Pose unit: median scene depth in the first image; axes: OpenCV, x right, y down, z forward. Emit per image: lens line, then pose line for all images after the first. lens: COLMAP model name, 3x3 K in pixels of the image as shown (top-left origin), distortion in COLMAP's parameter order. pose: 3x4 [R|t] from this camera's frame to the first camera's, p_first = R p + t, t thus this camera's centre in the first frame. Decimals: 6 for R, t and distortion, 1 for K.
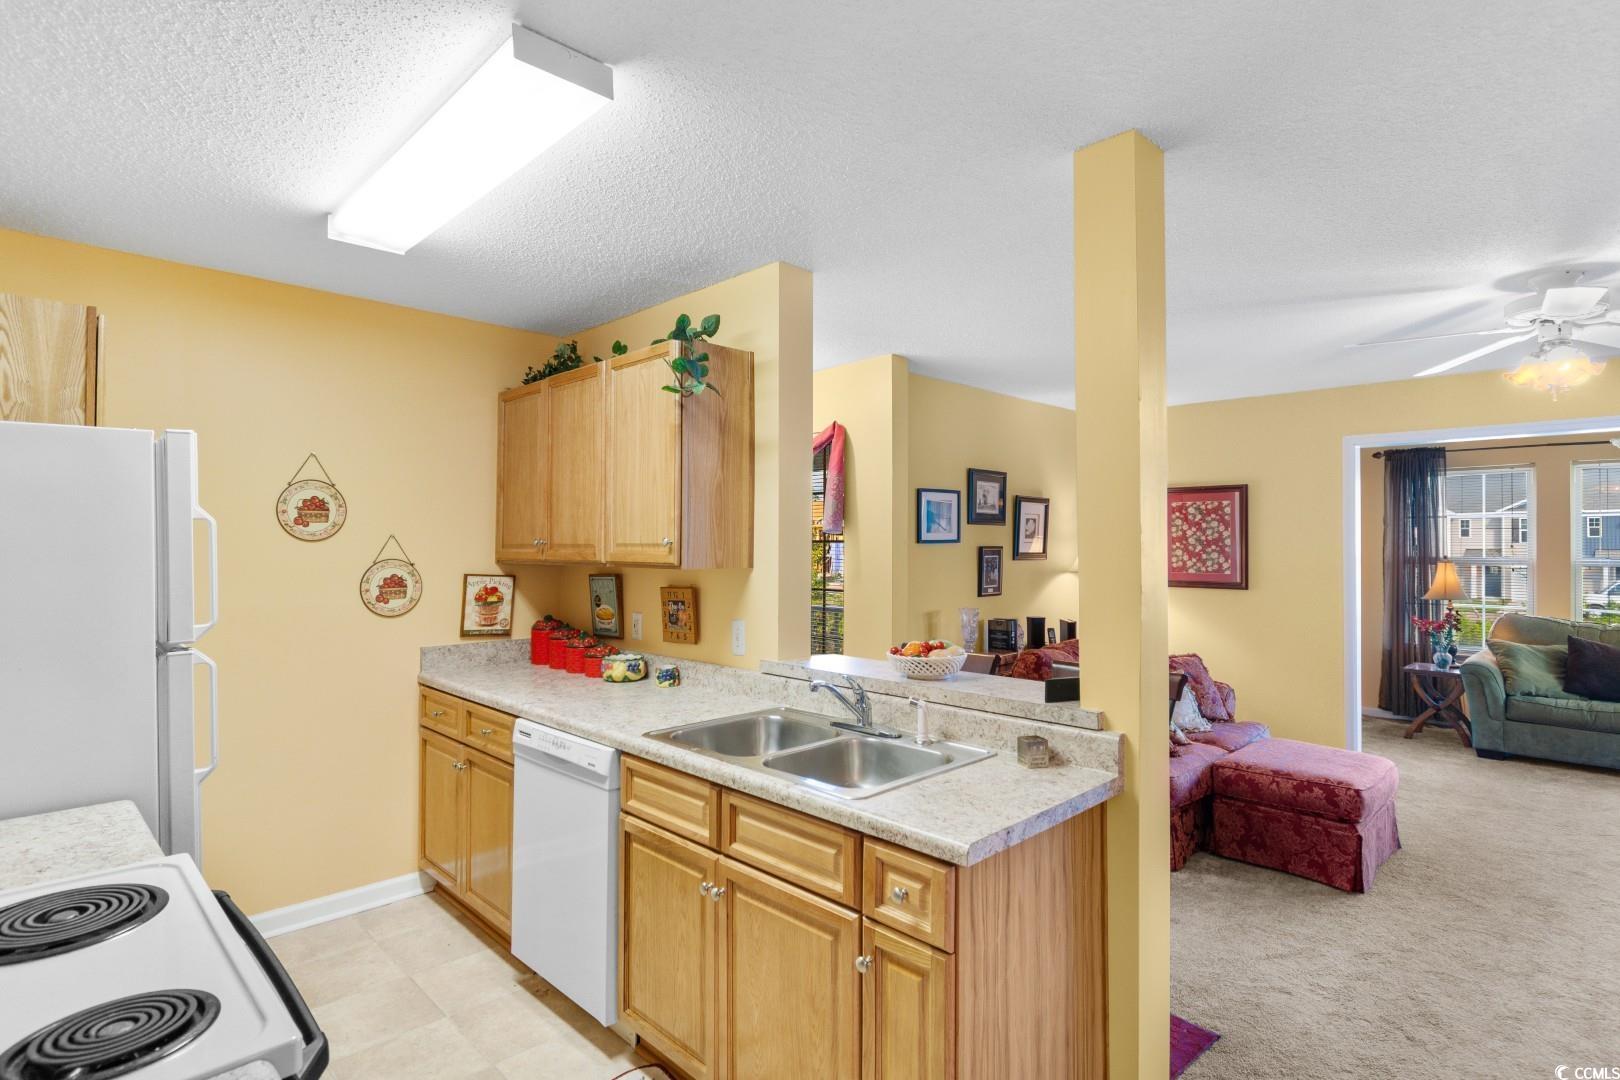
lens RADIAL K [[812.6, 0, 819.0], [0, 812.6, 533.0], [0, 0, 1]] dist [-0.000409, -0.001662]
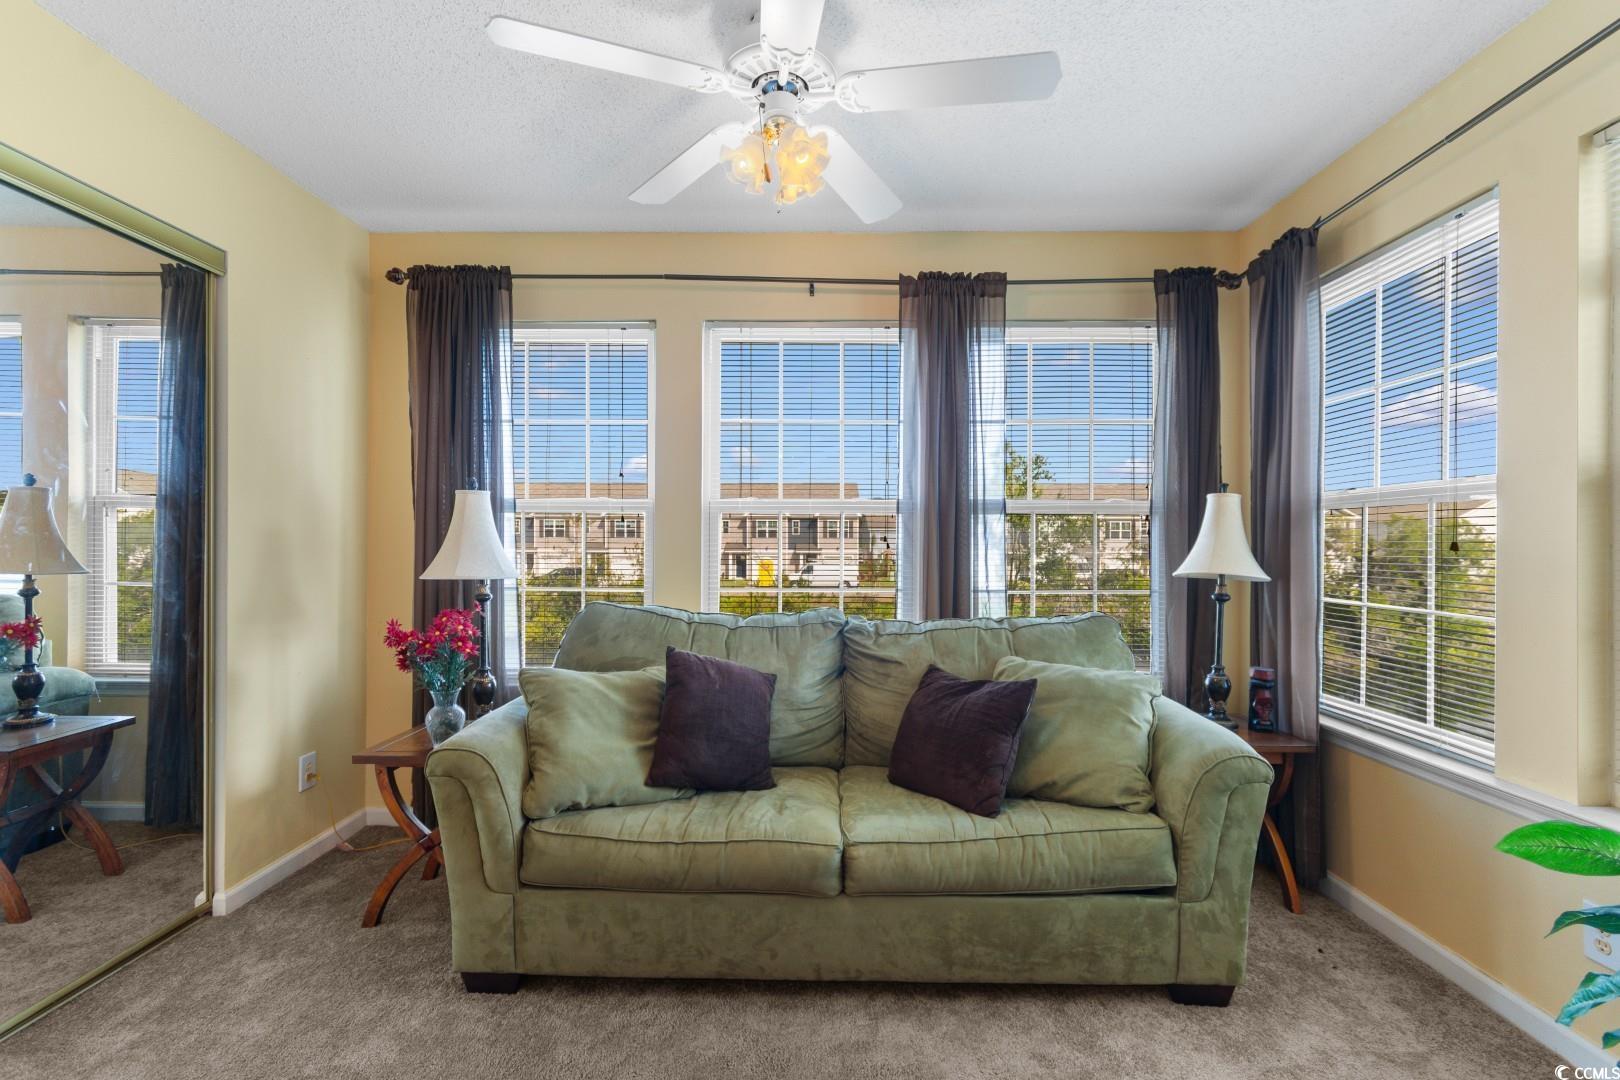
lens RADIAL K [[718.5, 0, 806.5], [0, 718.5, 545.3], [0, 0, 1]] dist [0.008702, -0.004543]
pose [[0.715641, -0.001327, 0.698467, 1.102687], [-0.009502, 0.999887, 0.011635, 0.101794], [-0.698404, -0.014963, 0.715548, 1.041578]]
